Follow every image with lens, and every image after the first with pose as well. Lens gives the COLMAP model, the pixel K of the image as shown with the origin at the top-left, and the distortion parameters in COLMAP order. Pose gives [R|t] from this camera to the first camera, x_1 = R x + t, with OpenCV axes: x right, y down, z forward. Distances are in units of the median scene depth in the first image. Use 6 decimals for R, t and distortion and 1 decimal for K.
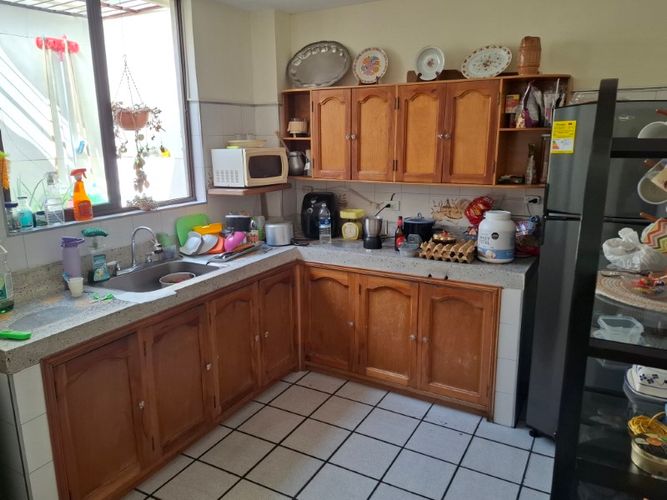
lens RADIAL K [[503.3, 0, 328.0], [0, 503.3, 253.0], [0, 0, 1]] dist [0.063957, -0.086522]
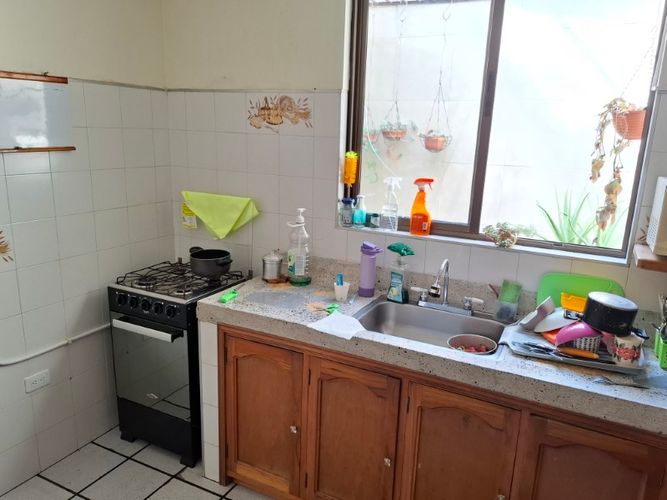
lens RADIAL K [[503.3, 0, 332.8], [0, 503.3, 251.1], [0, 0, 1]] dist [0.063957, -0.086522]
pose [[0.021302, 0.244983, -0.969293, 0.233265], [-0.255603, 0.938627, 0.231615, -0.122209], [0.966547, 0.242821, 0.082613, 0.468022]]
